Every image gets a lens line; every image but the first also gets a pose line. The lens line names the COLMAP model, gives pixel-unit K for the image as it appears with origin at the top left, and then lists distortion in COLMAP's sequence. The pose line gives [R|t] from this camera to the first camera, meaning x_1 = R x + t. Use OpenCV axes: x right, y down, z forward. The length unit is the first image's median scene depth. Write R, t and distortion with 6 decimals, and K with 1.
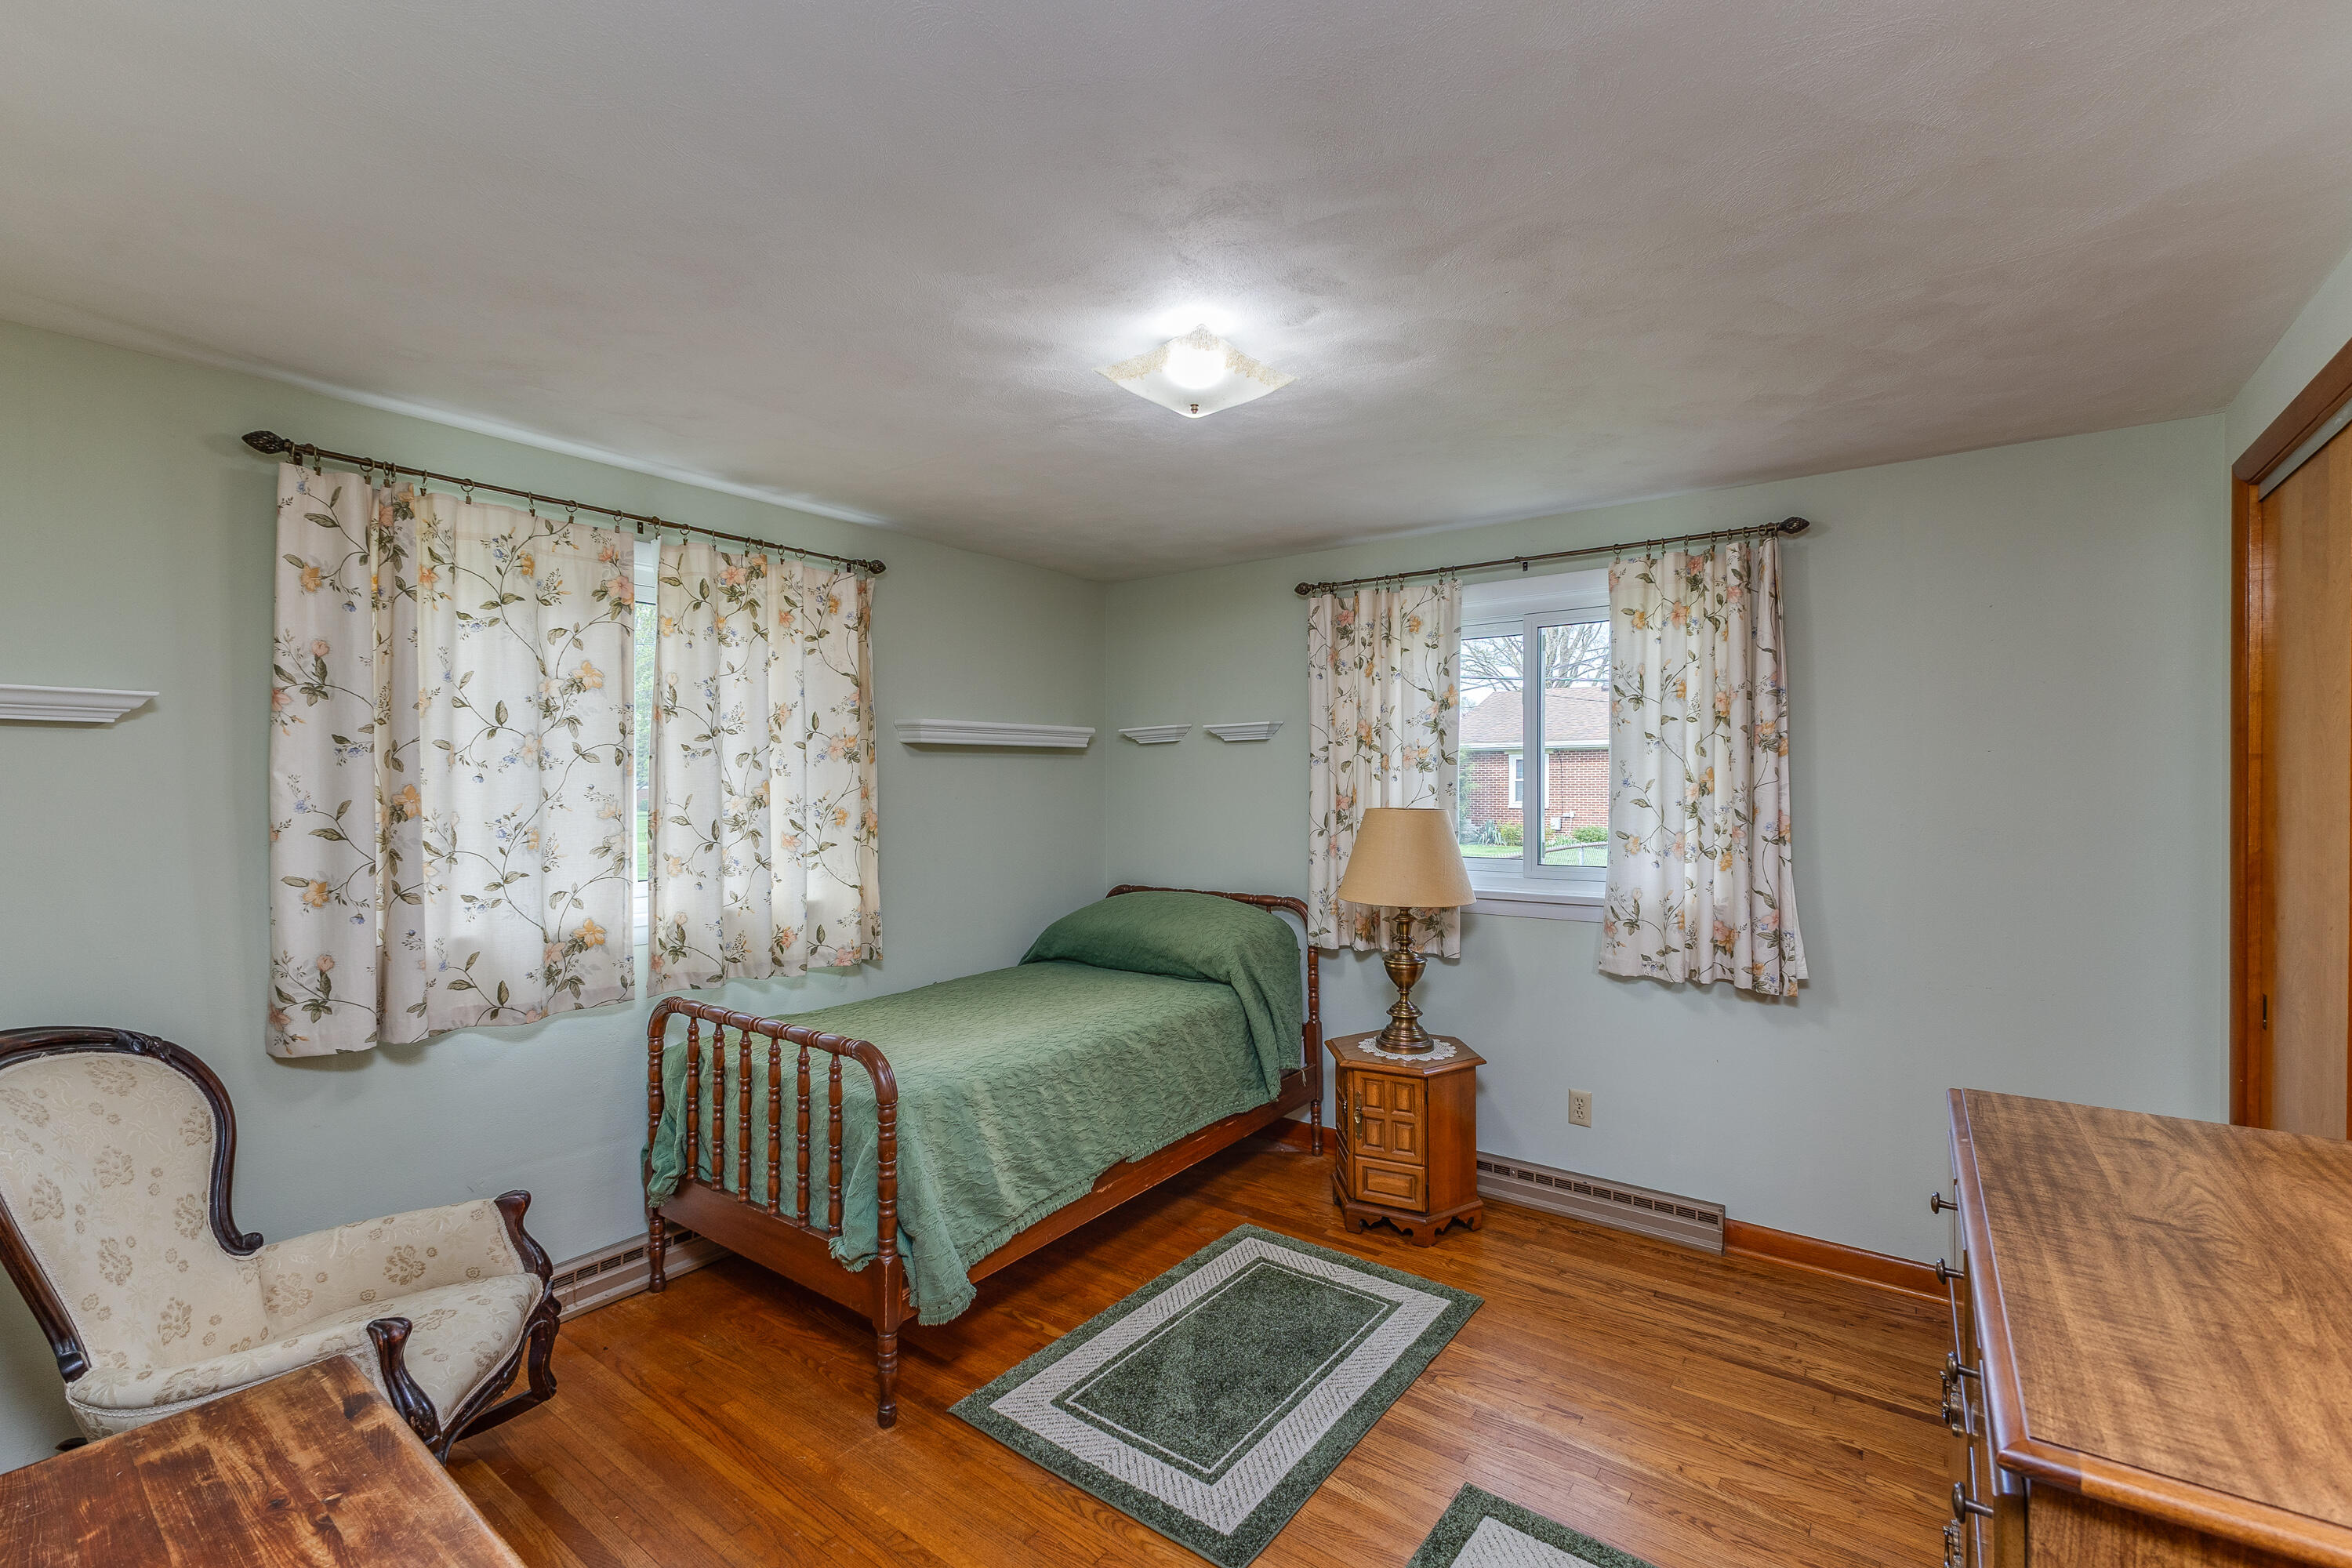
lens RADIAL K [[1047.4, 0, 1177.2], [0, 1047.4, 785.1], [0, 0, 1]] dist [0.020646, 0.000149]
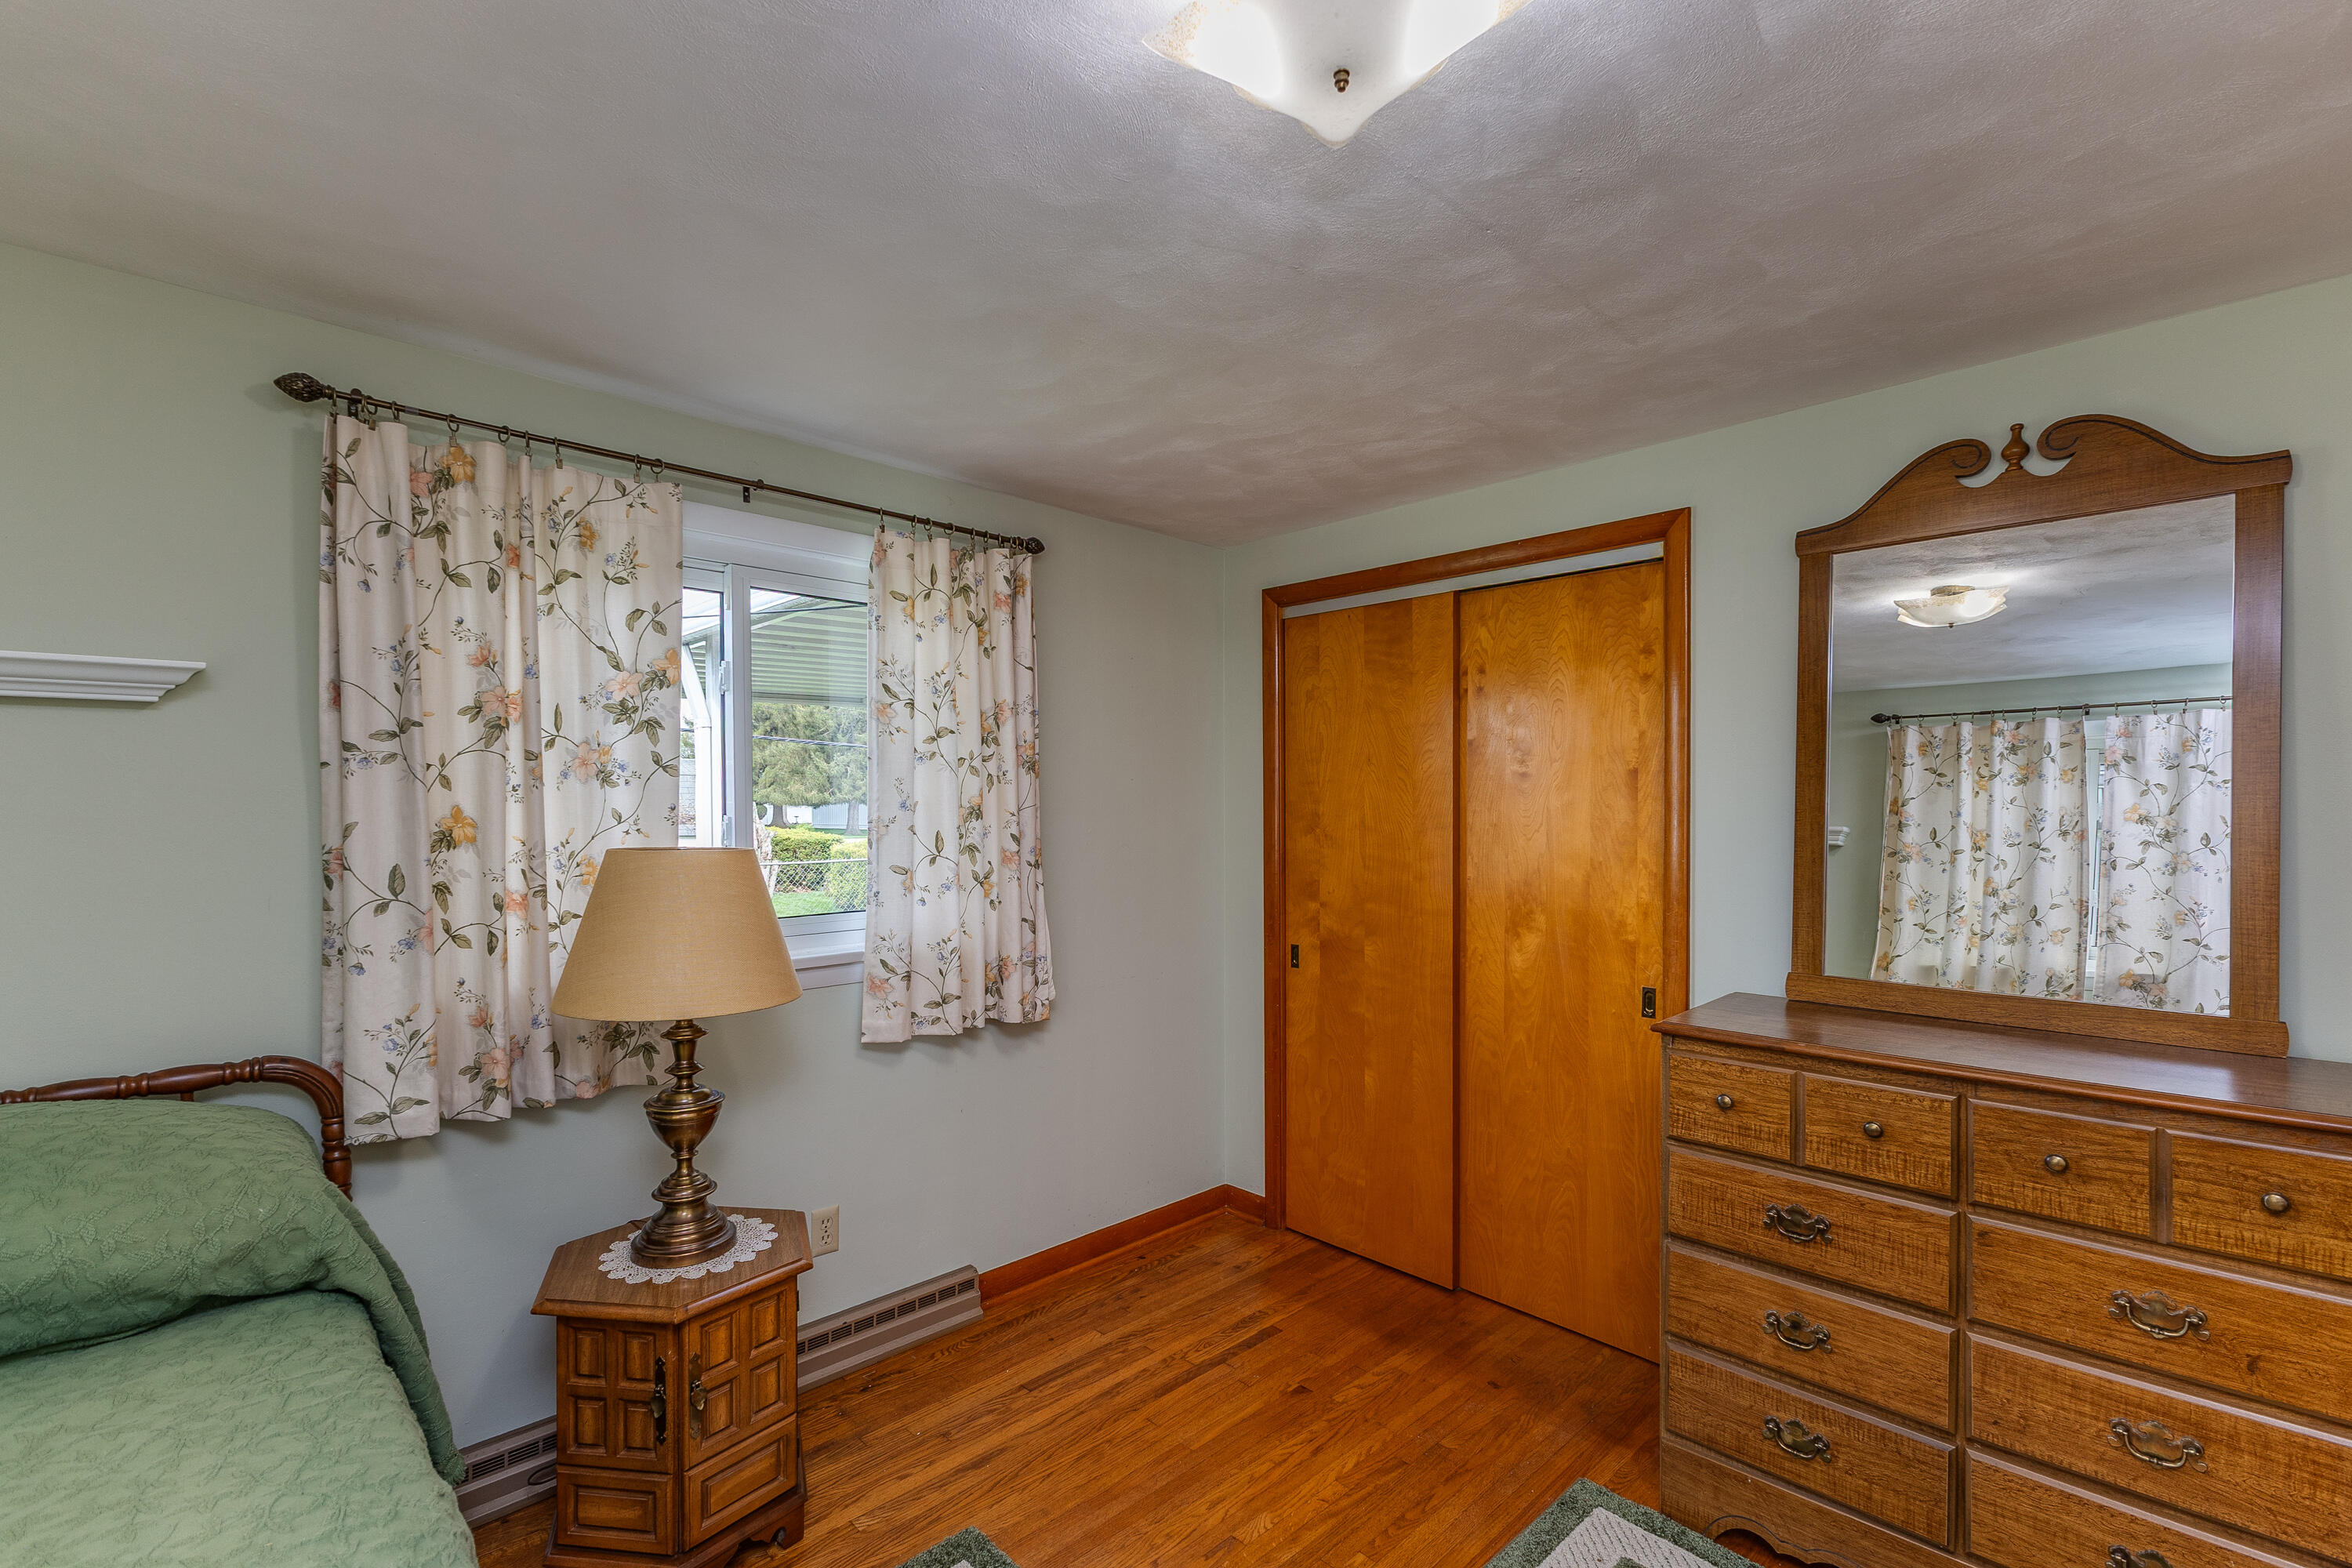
lens RADIAL K [[1049.0, 0, 1176.3], [0, 1049.0, 813.8], [0, 0, 1]] dist [0.001516, -0.000250]
pose [[0.151488, -0.008745, 0.988420, -0.344427], [-0.001178, 0.999959, 0.009028, -0.003586], [-0.988458, -0.002532, 0.151471, 0.664441]]
